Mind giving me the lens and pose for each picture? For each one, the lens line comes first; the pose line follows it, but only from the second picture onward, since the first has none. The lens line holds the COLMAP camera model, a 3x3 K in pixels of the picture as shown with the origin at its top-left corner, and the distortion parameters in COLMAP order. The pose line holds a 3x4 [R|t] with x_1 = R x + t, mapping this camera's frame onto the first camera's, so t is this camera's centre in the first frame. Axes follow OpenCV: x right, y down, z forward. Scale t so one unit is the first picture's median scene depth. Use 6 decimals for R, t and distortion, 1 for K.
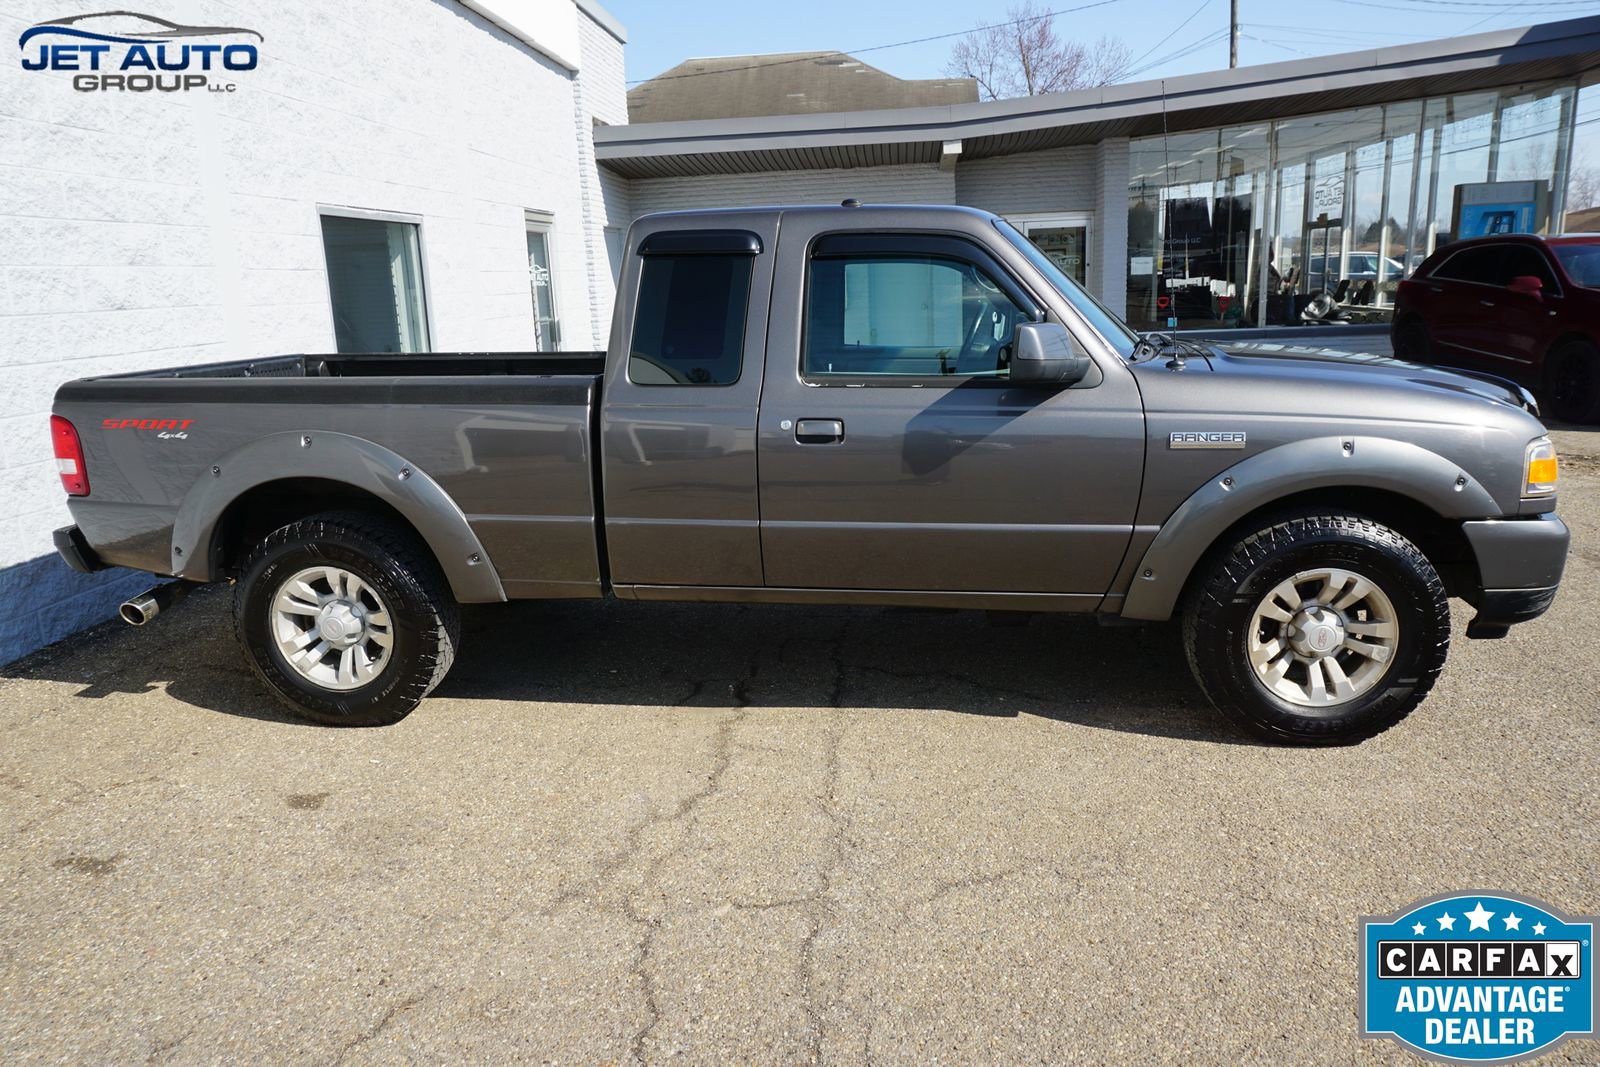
lens RADIAL K [[1059.6, 0, 794.9], [0, 1059.6, 523.3], [0, 0, 1]] dist [-0.036910, 0.023913]
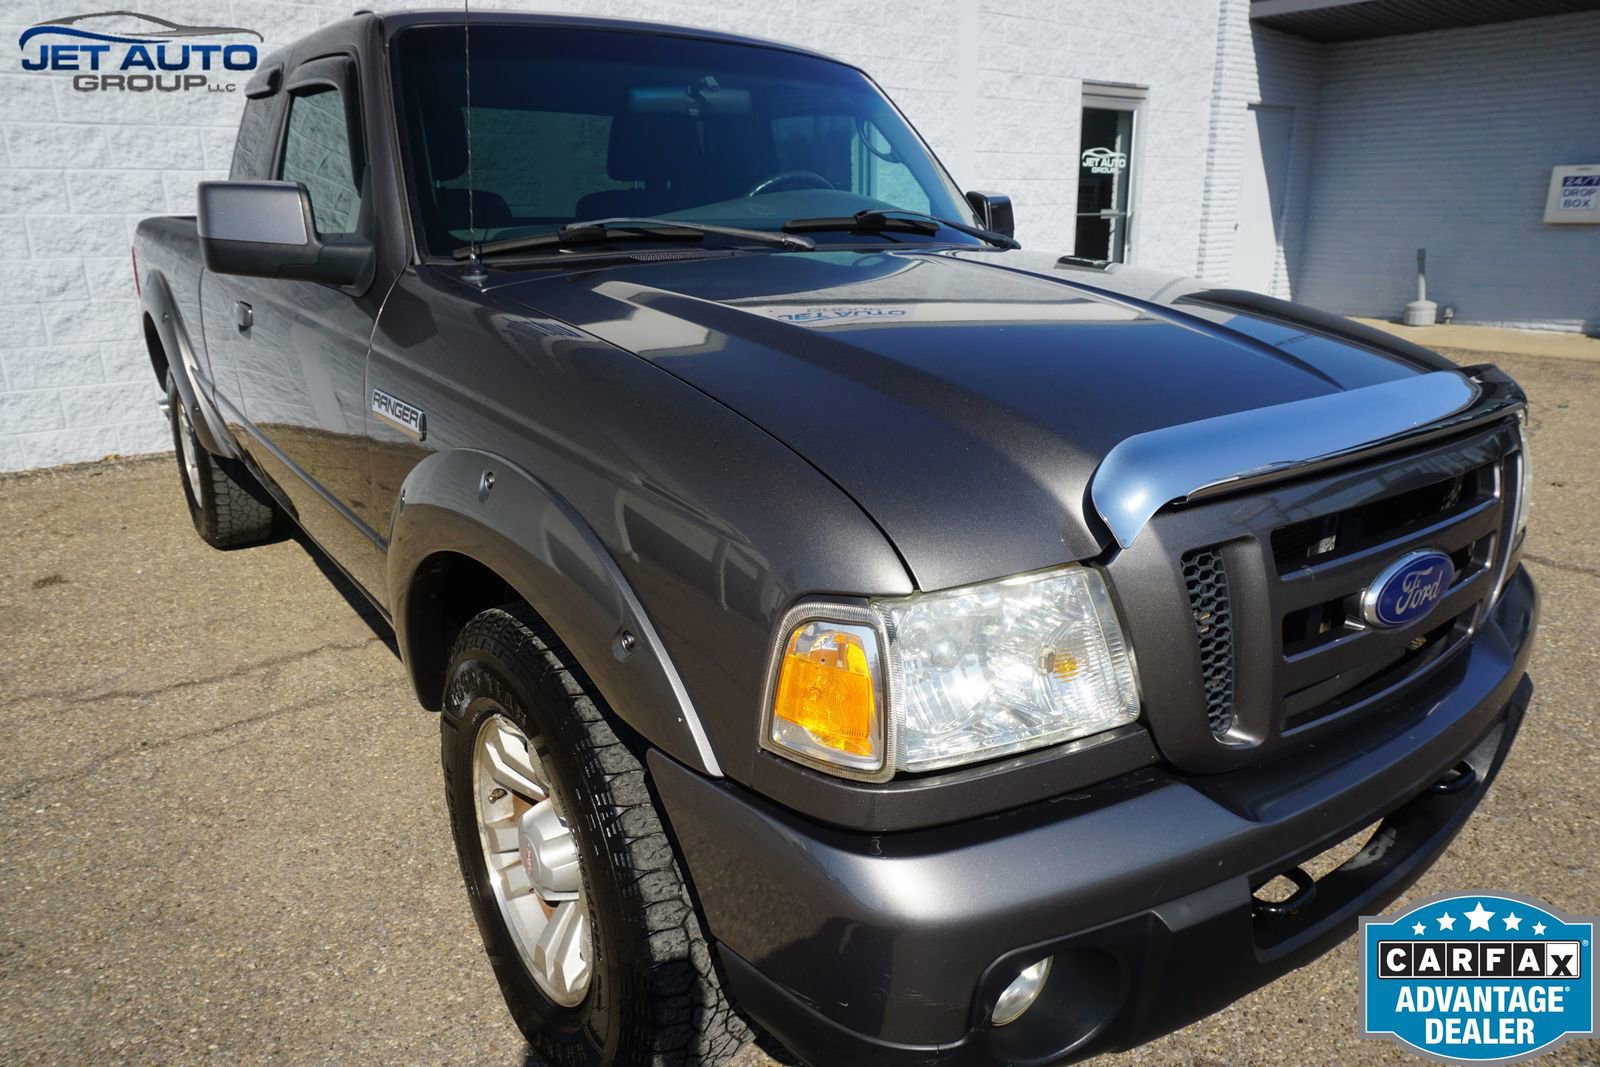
lens RADIAL K [[1059.6, 0, 793.3], [0, 1059.6, 527.4], [0, 0, 1]] dist [-0.036910, 0.023913]
pose [[0.682671, 0.250922, -0.686294, 0.594936], [-0.185231, 0.967941, 0.169644, -0.099070], [0.706859, 0.011311, 0.707264, 0.493730]]
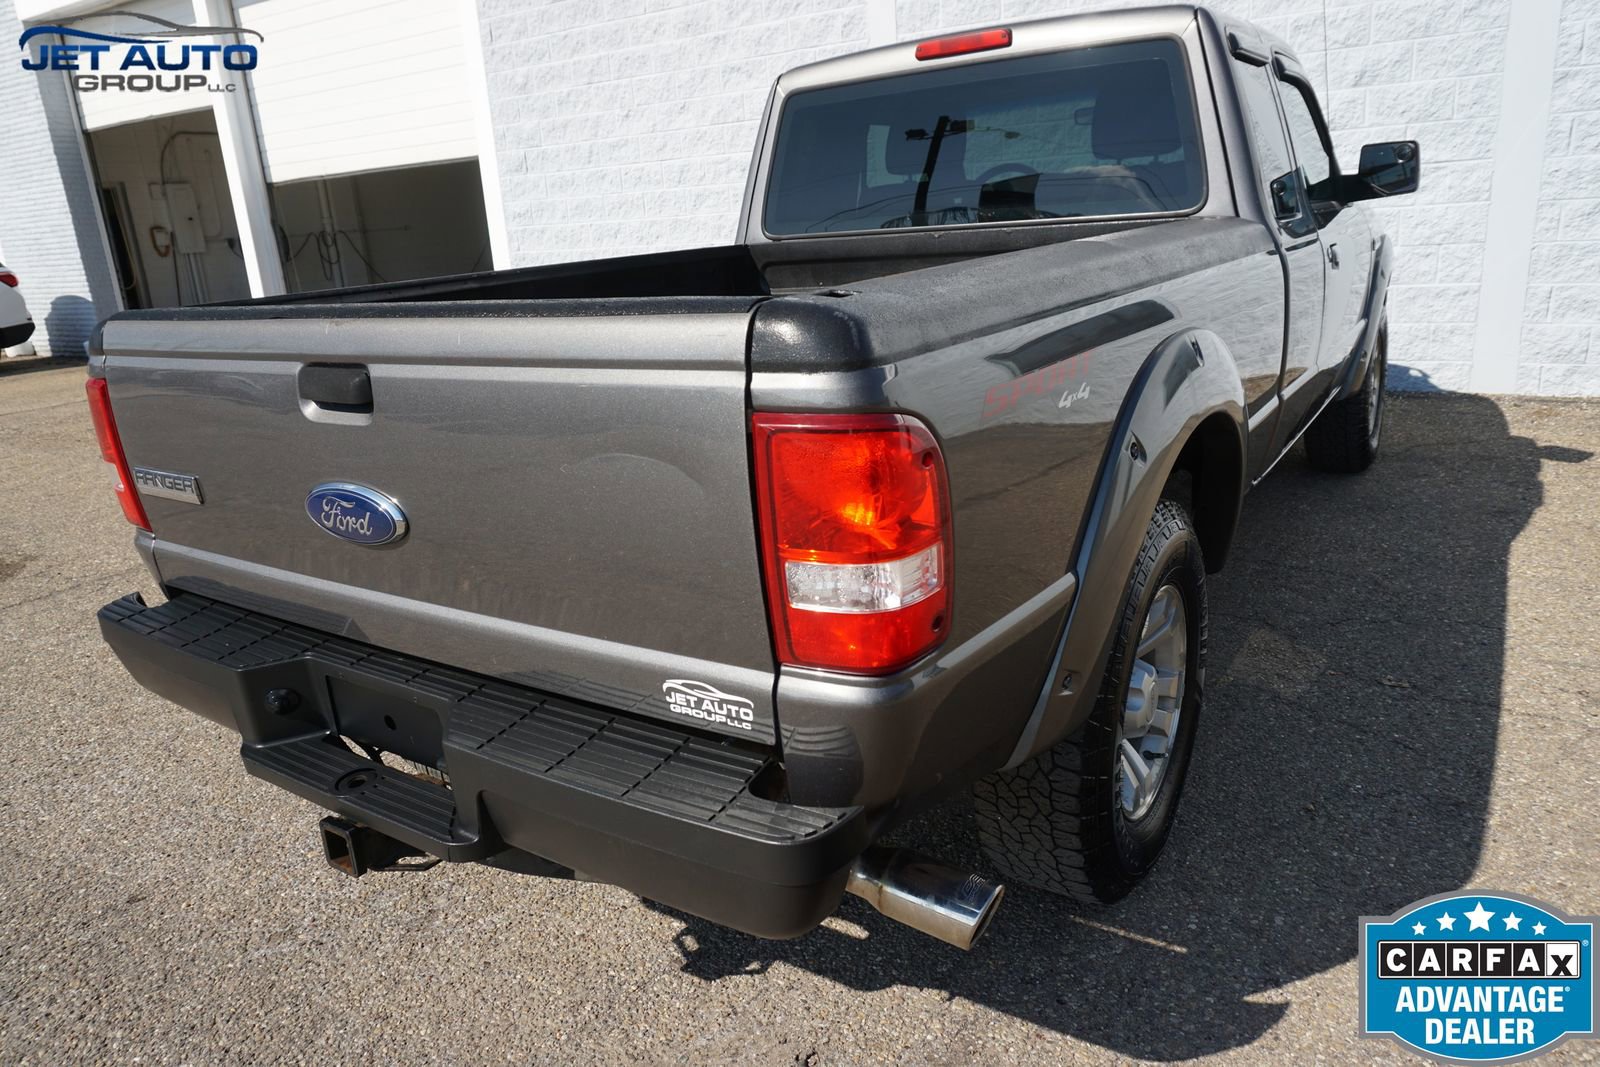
lens RADIAL K [[1059.6, 0, 791.1], [0, 1059.6, 526.1], [0, 0, 1]] dist [-0.036910, 0.023913]
pose [[-0.468509, 0.323429, -0.822127, 0.735979], [-0.111295, 0.901557, 0.418101, -0.239489], [0.876420, 0.287383, -0.386391, 1.105912]]
